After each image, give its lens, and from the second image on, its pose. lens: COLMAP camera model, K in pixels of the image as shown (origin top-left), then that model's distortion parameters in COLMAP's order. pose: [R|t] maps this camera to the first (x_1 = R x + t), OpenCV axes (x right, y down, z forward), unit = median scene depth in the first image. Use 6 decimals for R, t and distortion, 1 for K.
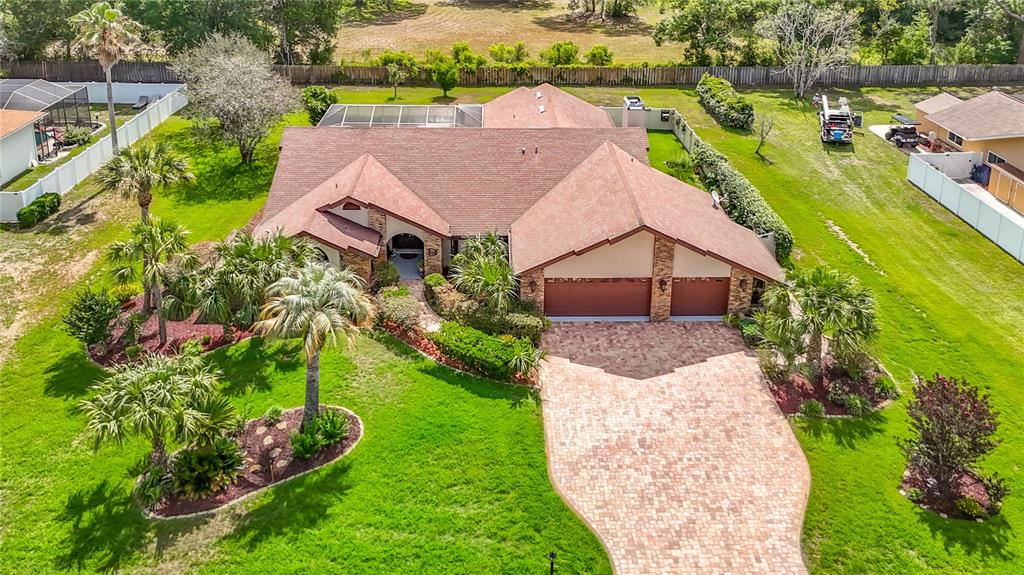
lens RADIAL K [[799.1, 0, 491.3], [0, 799.1, 209.1], [0, 0, 1]] dist [0.063076, -0.064570]
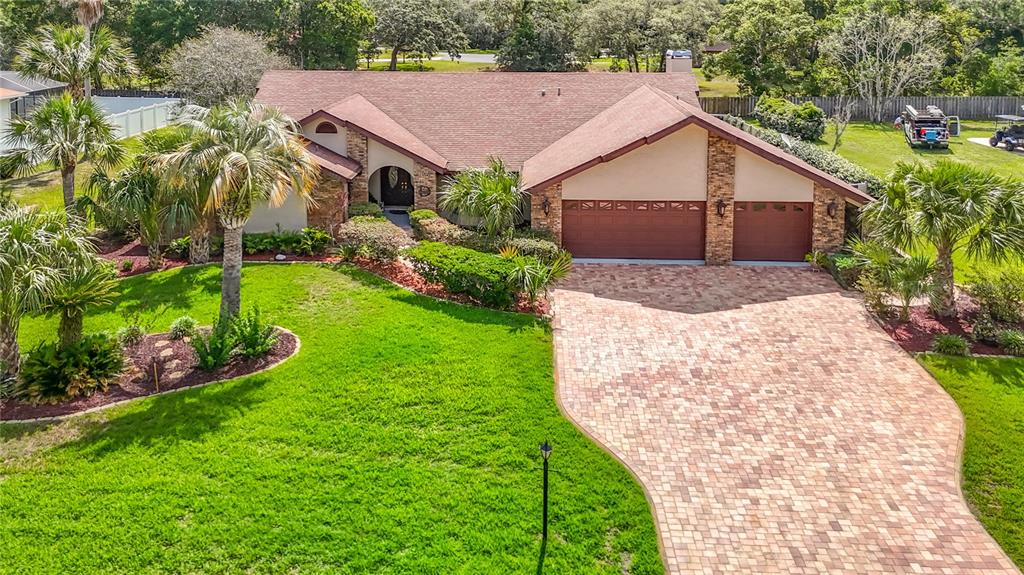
lens RADIAL K [[799.1, 0, 473.6], [0, 799.1, 222.6], [0, 0, 1]] dist [0.063076, -0.064570]
pose [[0.996456, 0.010082, -0.083509, 0.048161], [-0.024078, 0.985435, -0.168340, 0.250191], [0.080595, 0.169754, 0.982185, 0.256230]]
